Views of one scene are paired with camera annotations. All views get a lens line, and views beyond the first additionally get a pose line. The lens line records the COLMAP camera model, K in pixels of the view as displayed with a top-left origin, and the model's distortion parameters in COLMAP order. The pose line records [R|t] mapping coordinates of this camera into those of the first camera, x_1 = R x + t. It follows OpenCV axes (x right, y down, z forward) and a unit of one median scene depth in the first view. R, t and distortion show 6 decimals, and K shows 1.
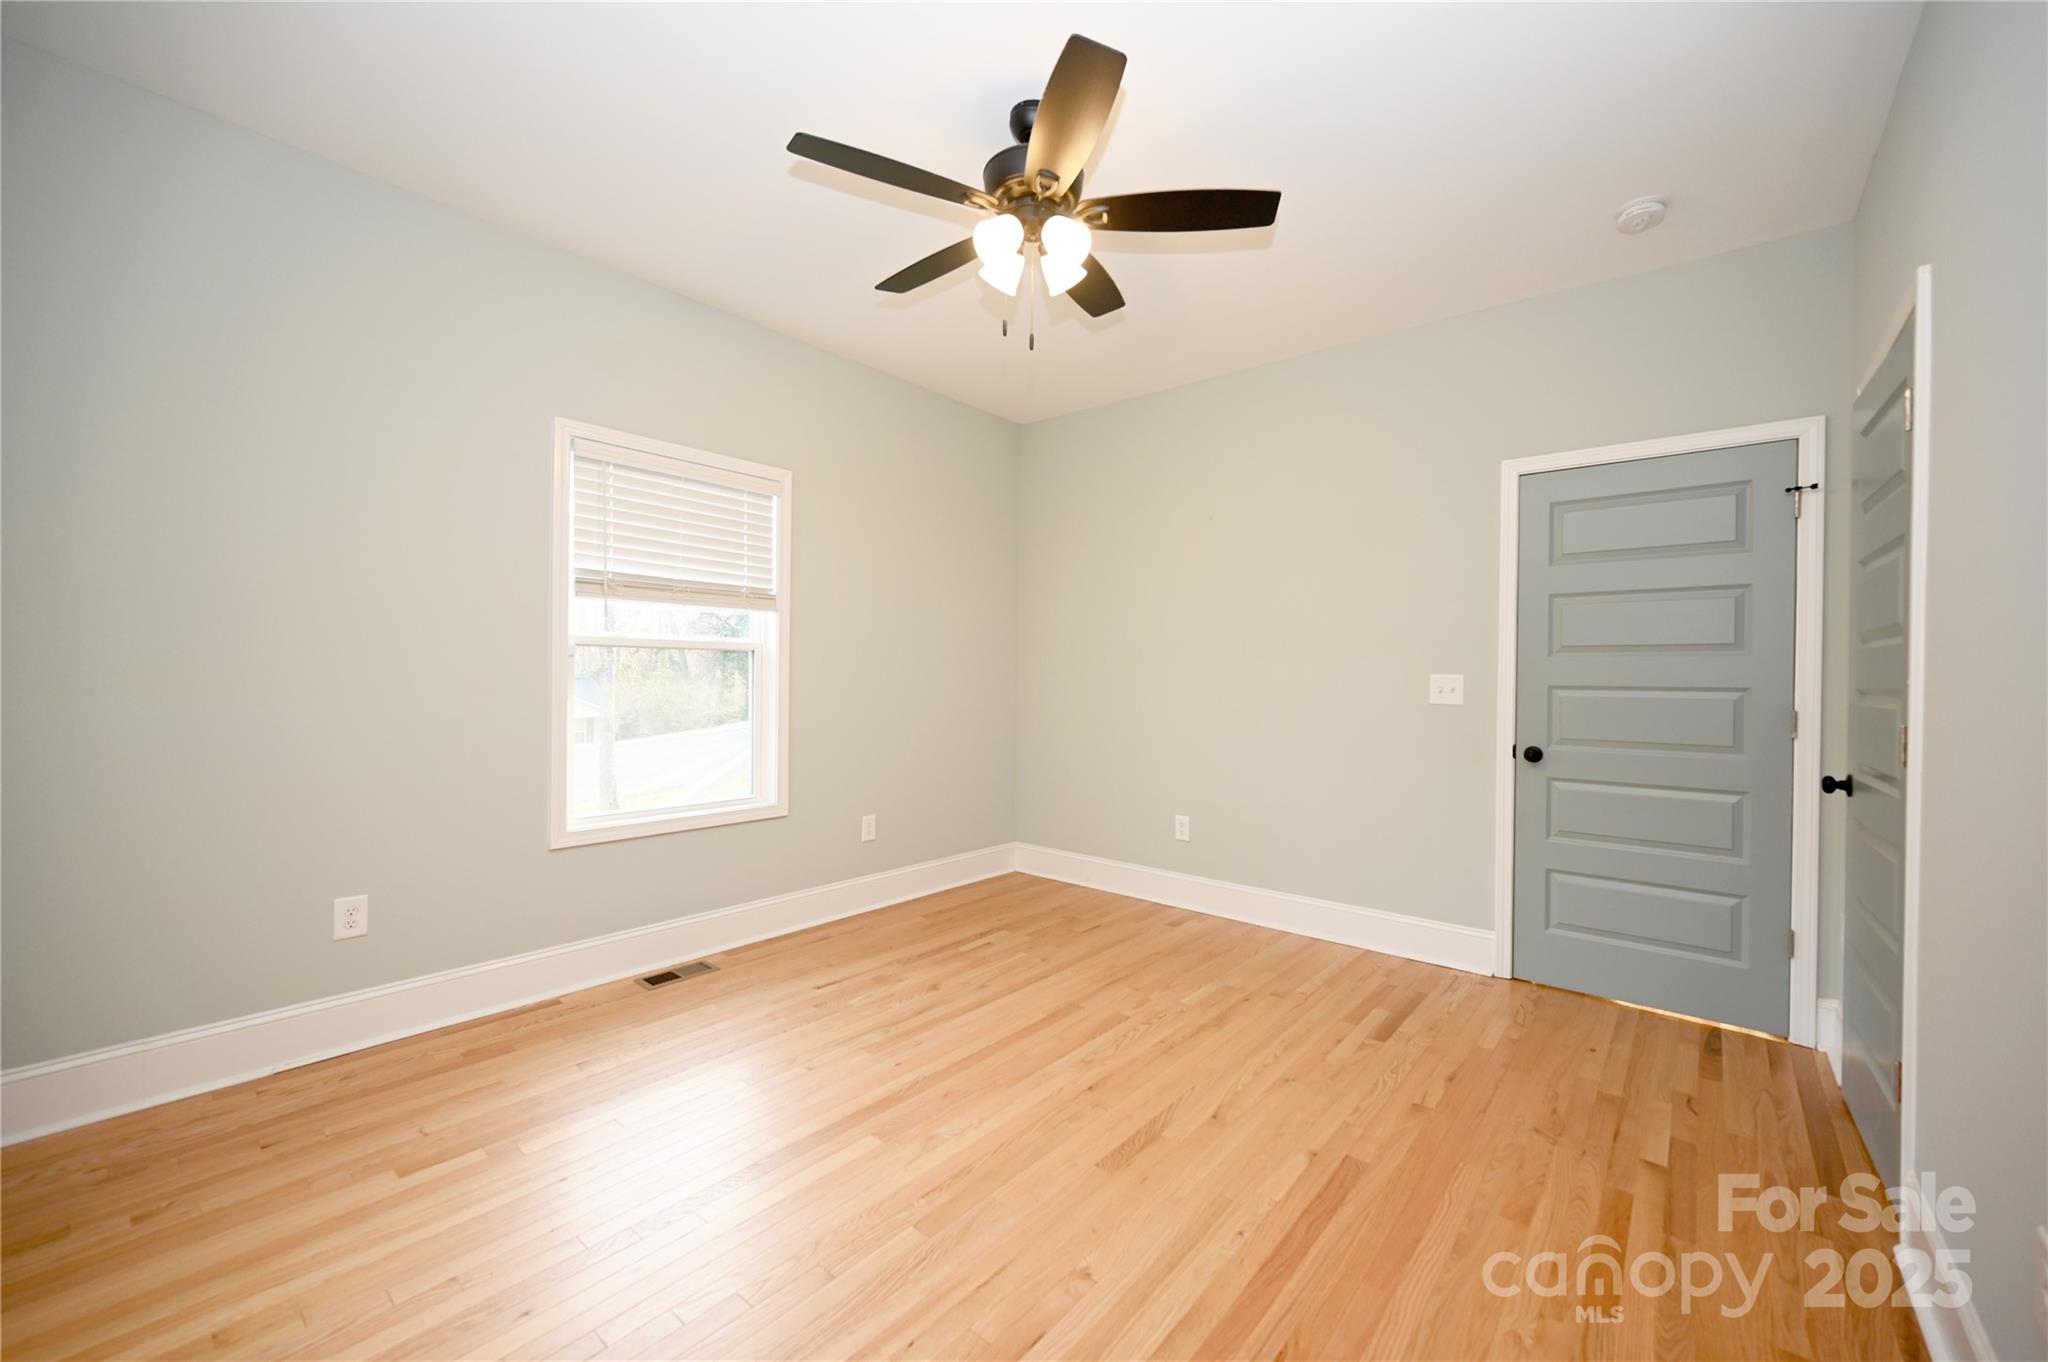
lens RADIAL K [[803.5, 0, 1031.8], [0, 803.5, 689.3], [0, 0, 1]] dist [-0.001759, 0.000443]
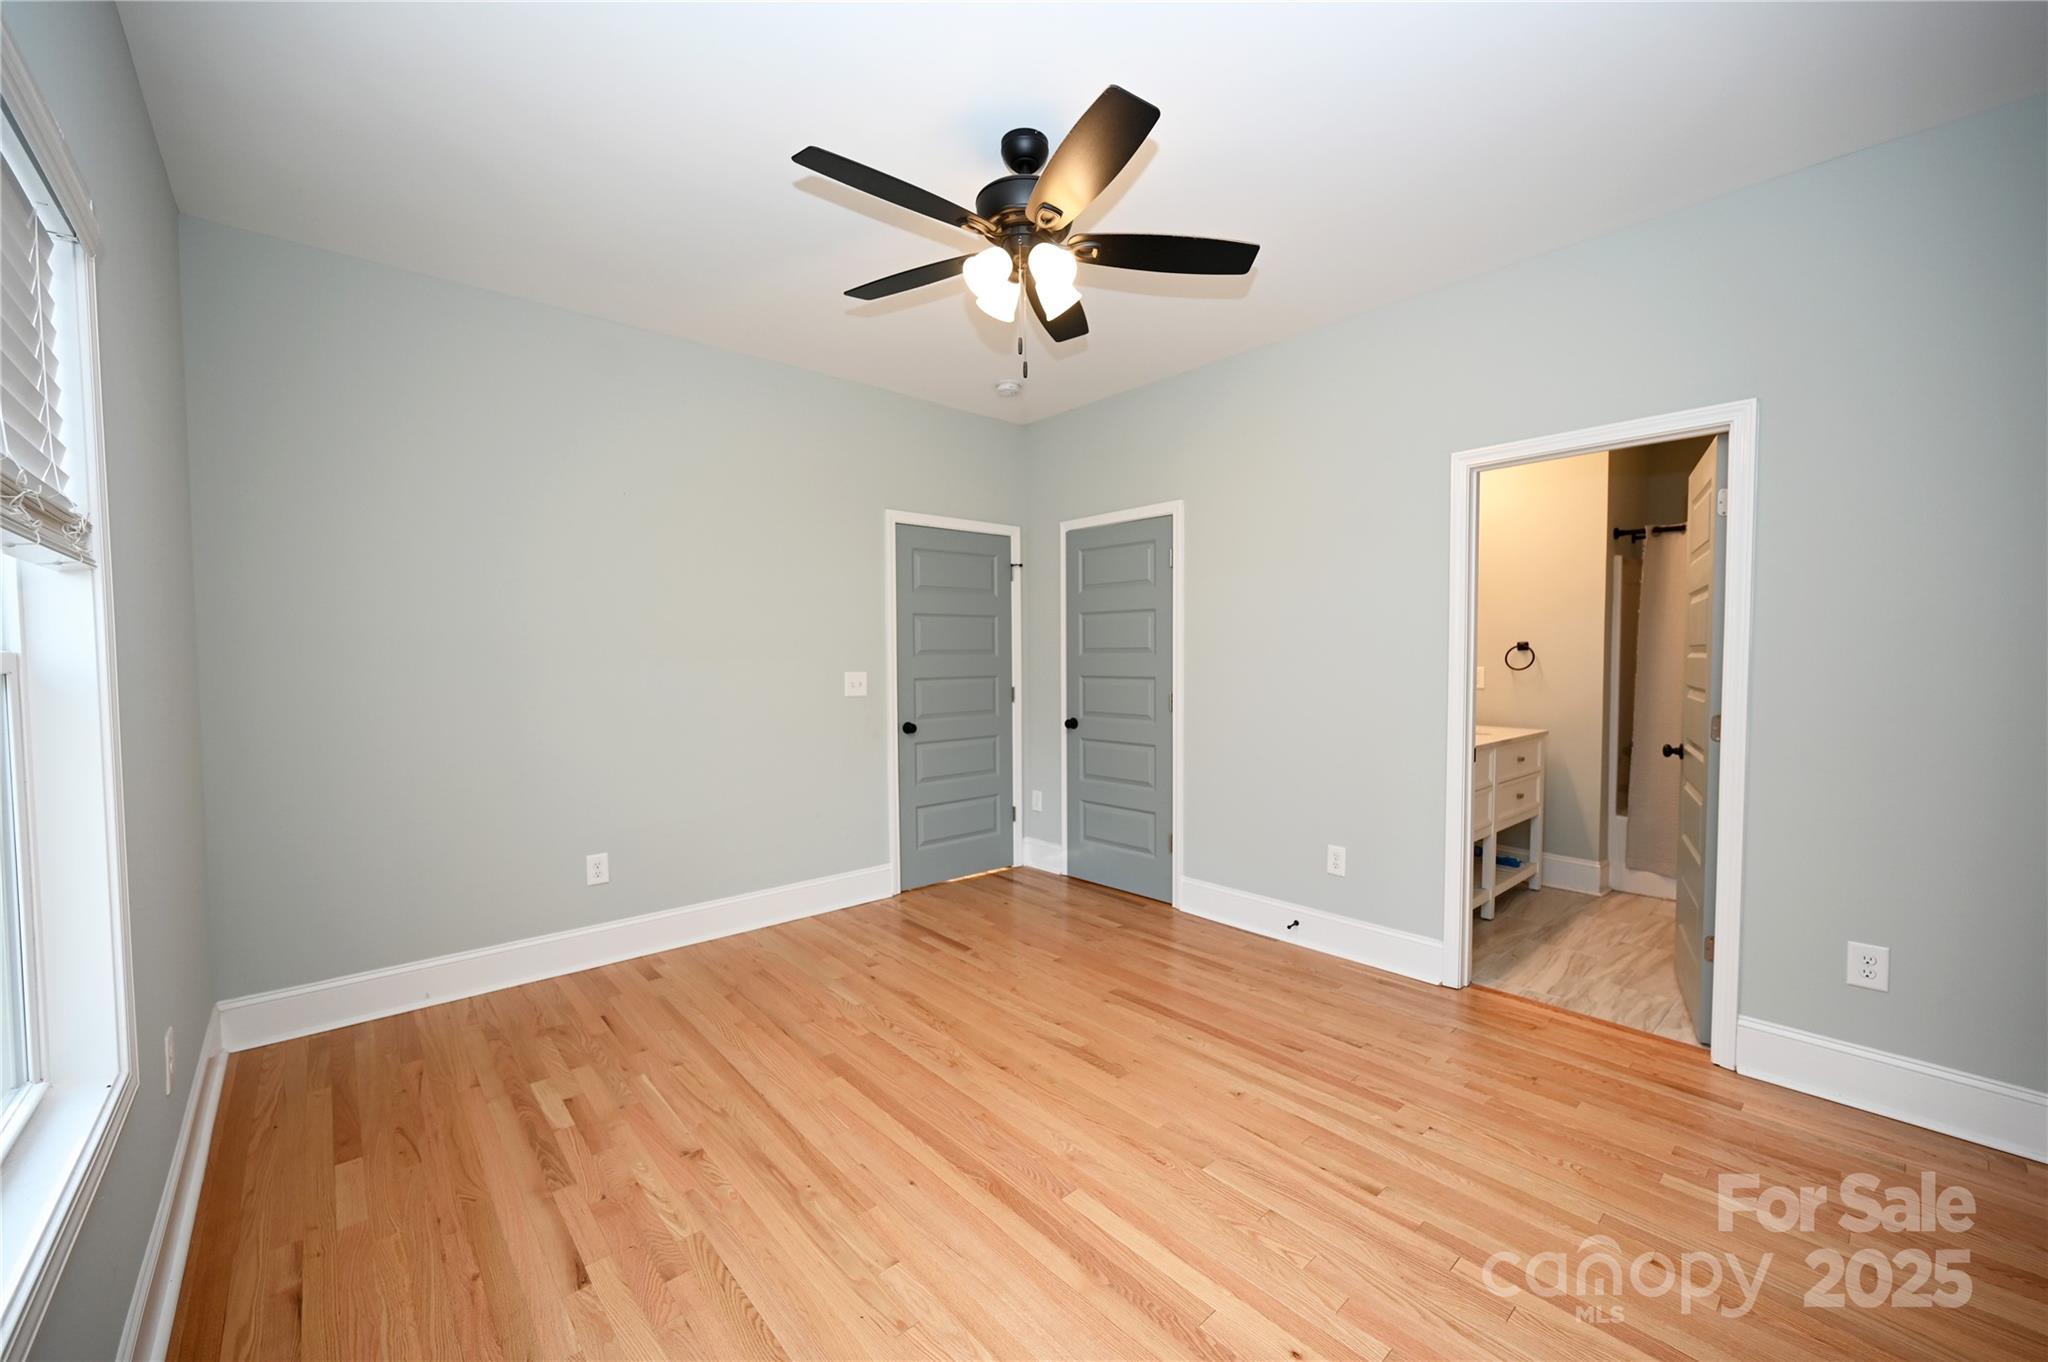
lens RADIAL K [[803.5, 0, 1033.1], [0, 803.5, 688.5], [0, 0, 1]] dist [-0.001759, 0.000443]
pose [[0.139790, -0.055522, 0.988623, -0.713984], [0.023847, 0.998326, 0.052695, -0.054800], [-0.989894, 0.016209, 0.140880, 0.583959]]
